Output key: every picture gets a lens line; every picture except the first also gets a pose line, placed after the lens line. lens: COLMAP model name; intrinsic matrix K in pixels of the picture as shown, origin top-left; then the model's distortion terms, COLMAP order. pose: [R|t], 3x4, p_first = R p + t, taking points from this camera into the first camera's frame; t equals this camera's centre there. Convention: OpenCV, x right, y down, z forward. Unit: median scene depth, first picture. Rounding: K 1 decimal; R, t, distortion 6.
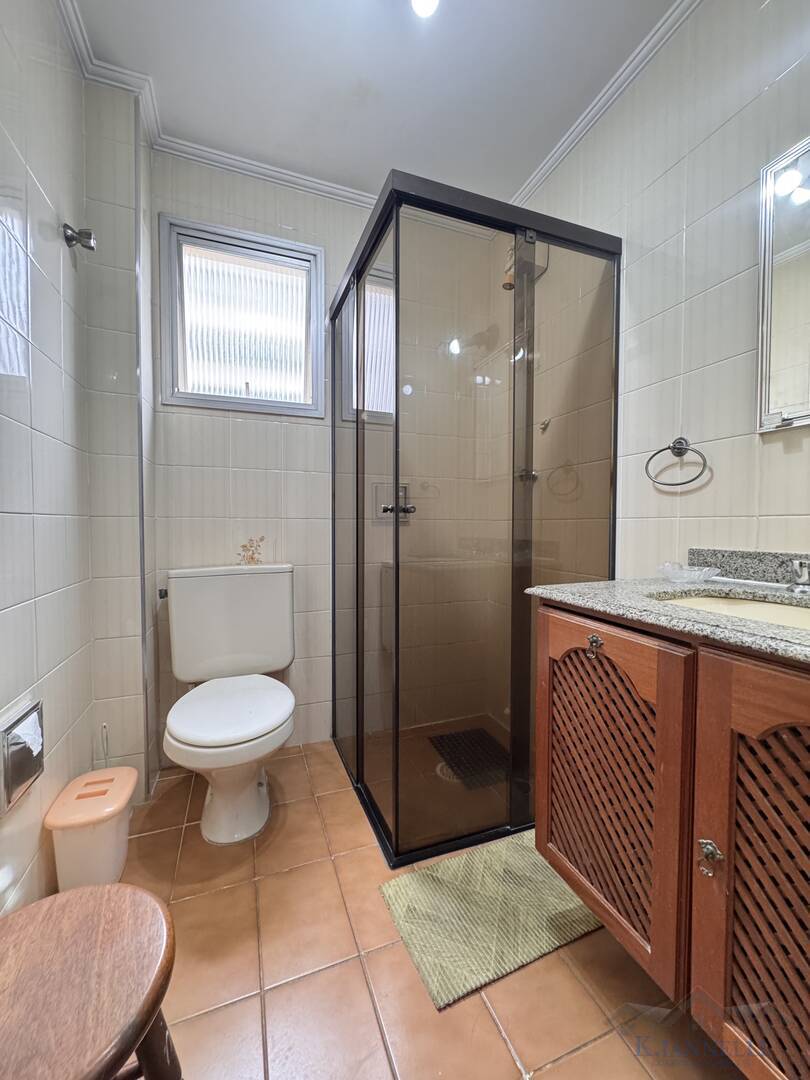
lens RADIAL K [[432.4, 0, 405.0], [0, 432.4, 540.0], [0, 0, 1]] dist [-0.002313, -0.000039]
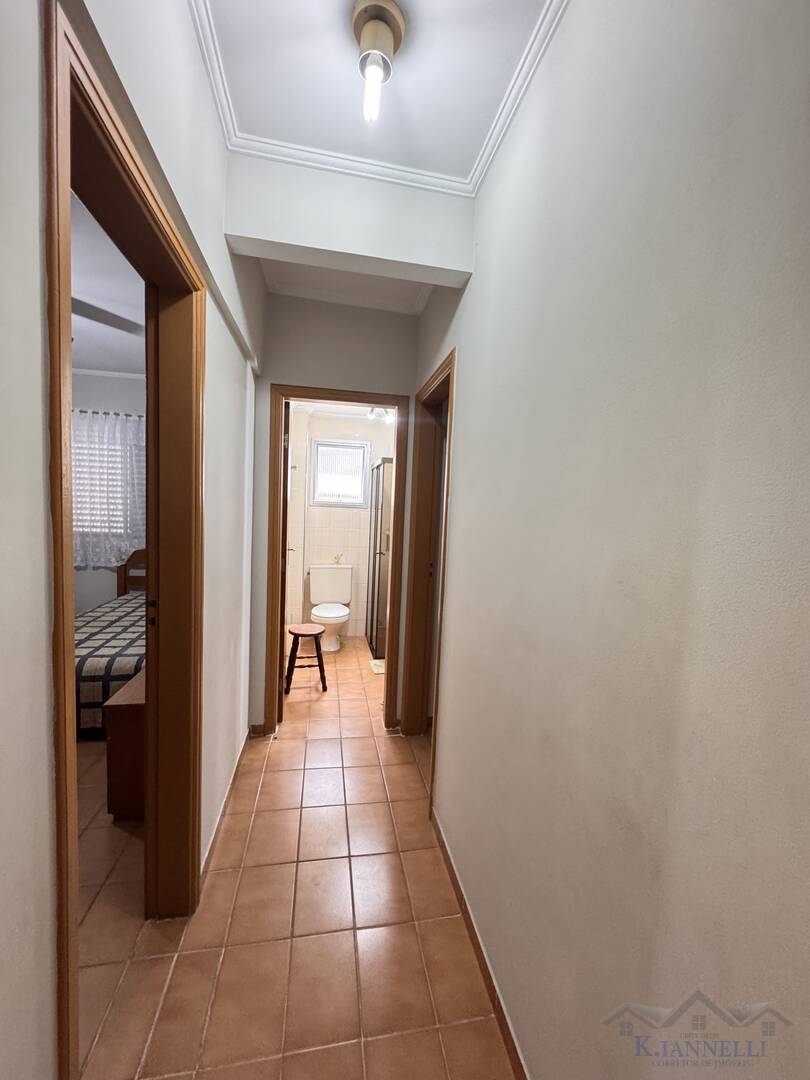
lens RADIAL K [[432.4, 0, 405.0], [0, 432.4, 540.0], [0, 0, 1]] dist [-0.002313, -0.000039]
pose [[0.978417, 0.042054, -0.202317, 0.632136], [-0.047116, 0.998684, -0.020266, -0.068663], [0.201199, 0.029361, 0.979110, -1.676100]]
